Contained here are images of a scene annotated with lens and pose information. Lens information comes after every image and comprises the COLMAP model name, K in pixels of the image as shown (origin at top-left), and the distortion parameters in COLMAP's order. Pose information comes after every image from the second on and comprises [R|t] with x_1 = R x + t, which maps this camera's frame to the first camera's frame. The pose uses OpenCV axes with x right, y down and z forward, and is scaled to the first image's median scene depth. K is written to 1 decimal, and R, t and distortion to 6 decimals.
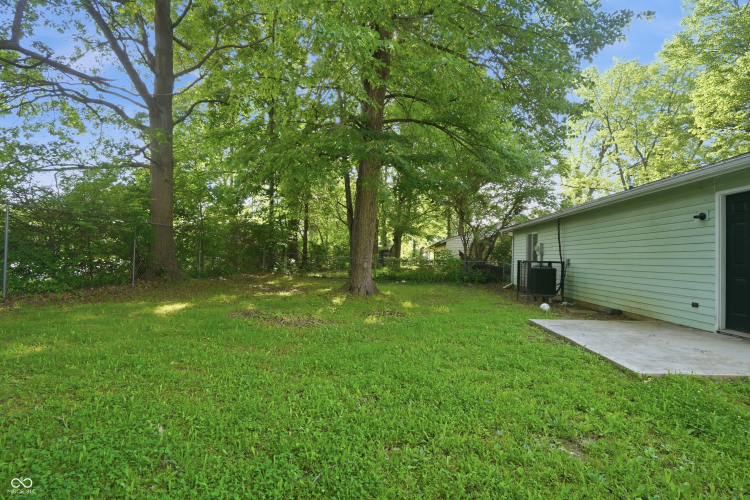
lens RADIAL K [[353.7, 0, 375.0], [0, 353.7, 250.0], [0, 0, 1]] dist [-0.032547, 0.001654]
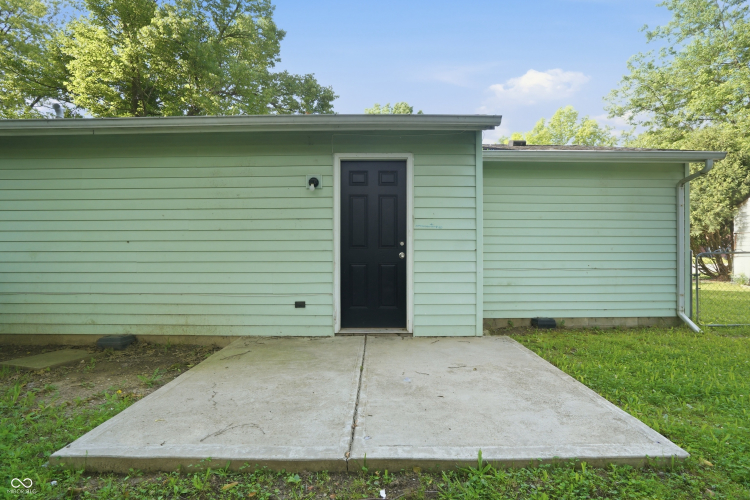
lens RADIAL K [[353.7, 0, 375.0], [0, 353.7, 250.0], [0, 0, 1]] dist [-0.032547, 0.001654]
pose [[-0.060496, -0.009236, 0.998126, 0.174300], [-0.021865, 0.999730, 0.007926, 0.034213], [-0.997929, -0.021344, -0.060682, 0.830180]]
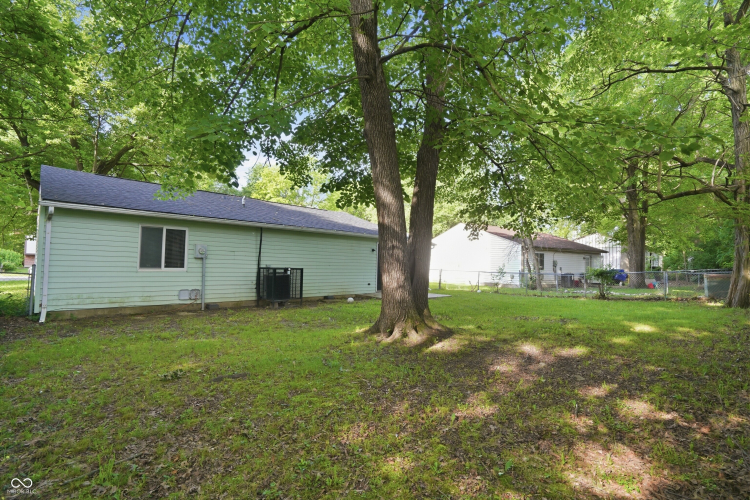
lens RADIAL K [[353.7, 0, 375.0], [0, 353.7, 250.0], [0, 0, 1]] dist [-0.032547, 0.001654]
pose [[-0.760416, -0.006700, 0.649402, -0.742935], [-0.047189, 0.997874, -0.044961, 0.020684], [-0.647720, -0.064834, -0.759115, 2.766807]]
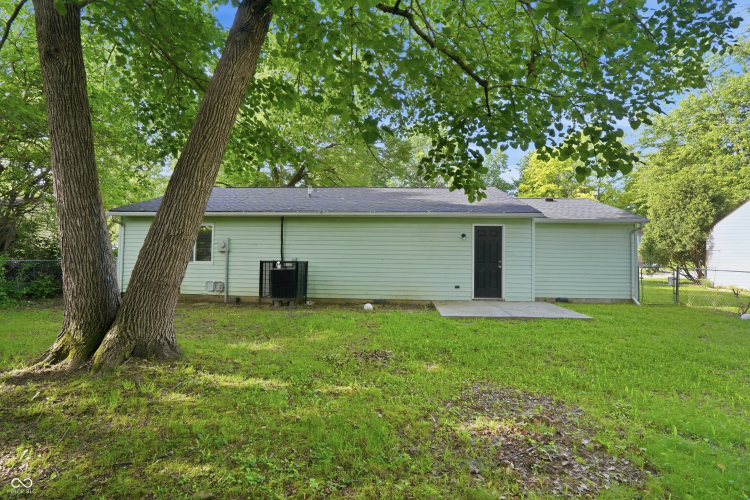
lens RADIAL K [[345.7, 0, 385.1], [0, 345.7, 248.8], [0, 0, 1]] dist [-0.030111, 0.000511]
pose [[-0.016209, 0.005259, 0.999855, -0.719821], [-0.033734, 0.999414, -0.005804, -0.006628], [-0.999299, -0.033823, -0.016022, 1.296031]]
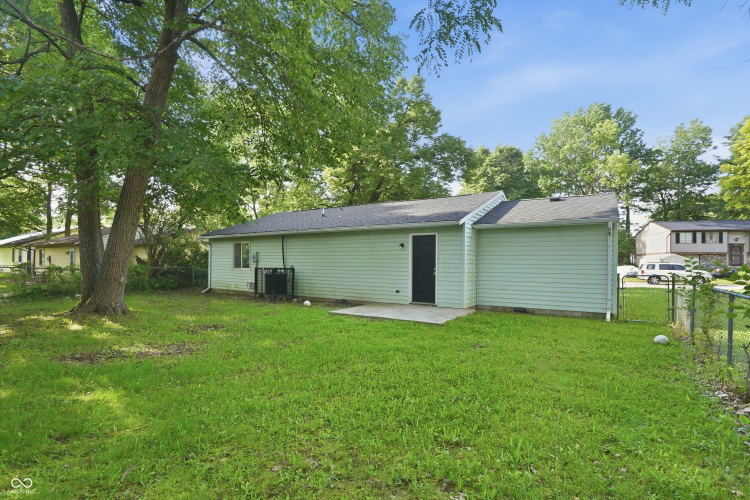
lens RADIAL K [[353.7, 0, 375.0], [0, 353.7, 250.0], [0, 0, 1]] dist [-0.032547, 0.001654]
pose [[0.476313, 0.017420, 0.879103, -0.781102], [-0.016785, 0.999802, -0.010717, -0.041949], [-0.879115, -0.009651, 0.476511, 0.173917]]
